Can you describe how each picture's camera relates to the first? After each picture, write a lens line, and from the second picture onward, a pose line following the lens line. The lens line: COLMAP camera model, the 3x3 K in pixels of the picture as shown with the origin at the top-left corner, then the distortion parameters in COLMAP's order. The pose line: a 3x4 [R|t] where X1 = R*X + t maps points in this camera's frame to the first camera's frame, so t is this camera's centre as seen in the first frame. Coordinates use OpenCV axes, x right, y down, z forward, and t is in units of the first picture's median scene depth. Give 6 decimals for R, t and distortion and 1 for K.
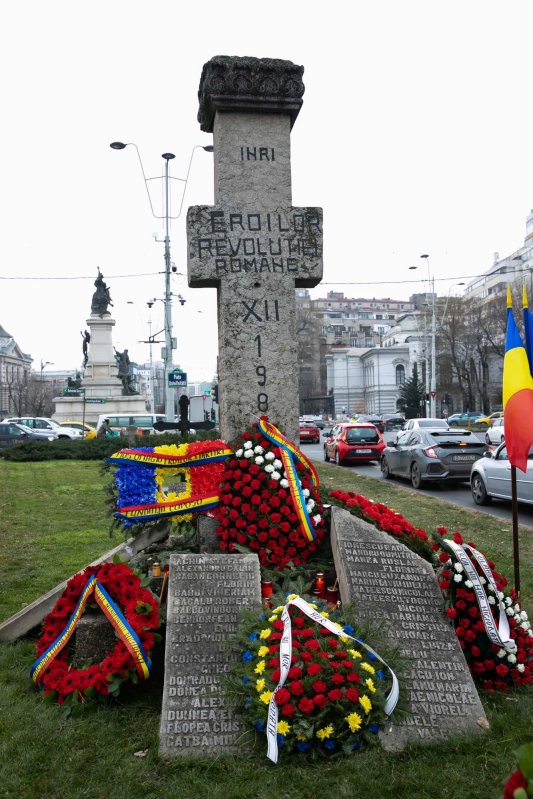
lens RADIAL K [[696.5, 0, 315.5], [0, 696.5, 402.2], [0, 0, 1]] dist [-0.007201, 0.019582]
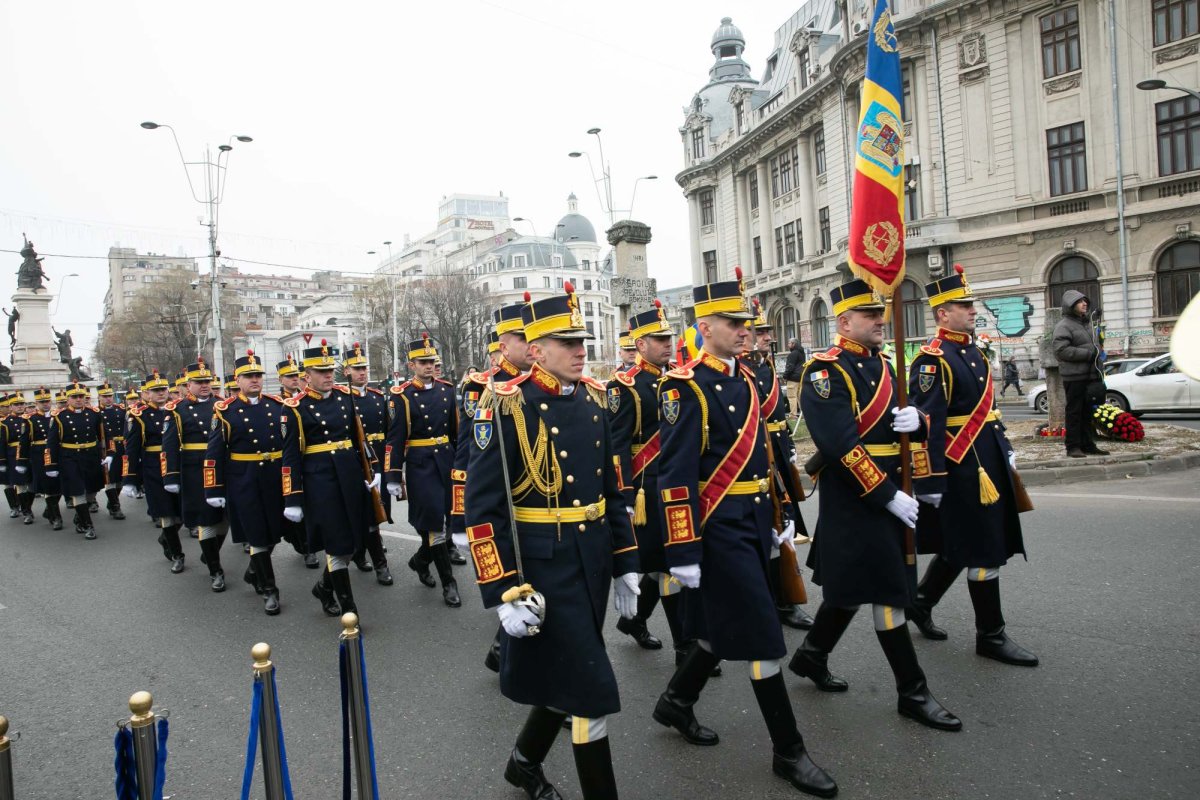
lens RADIAL K [[794.7, 0, 586.0], [0, 794.7, 399.4], [0, 0, 1]] dist [-0.072007, 0.029676]
pose [[0.855985, -0.033629, 0.515905, -0.540715], [0.029382, 0.999434, 0.016397, 0.038946], [-0.516164, 0.001123, 0.856489, -0.443834]]
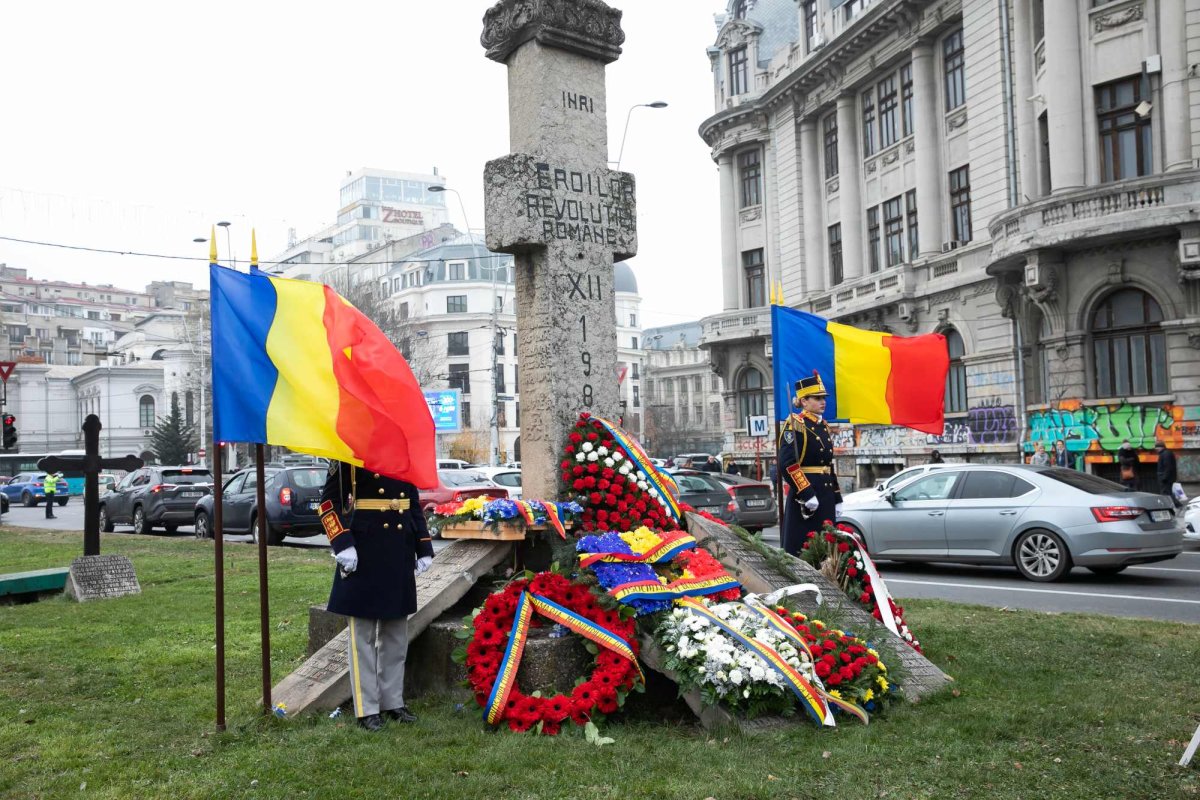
lens RADIAL K [[1094.2, 0, 570.6], [0, 1094.2, 409.0], [0, 0, 1]] dist [0.006788, 0.000000]
pose [[0.855732, 0.020337, 0.517019, -0.223937], [0.005130, 0.998845, -0.047780, 0.022903], [-0.517394, 0.043540, 0.854639, -0.033446]]
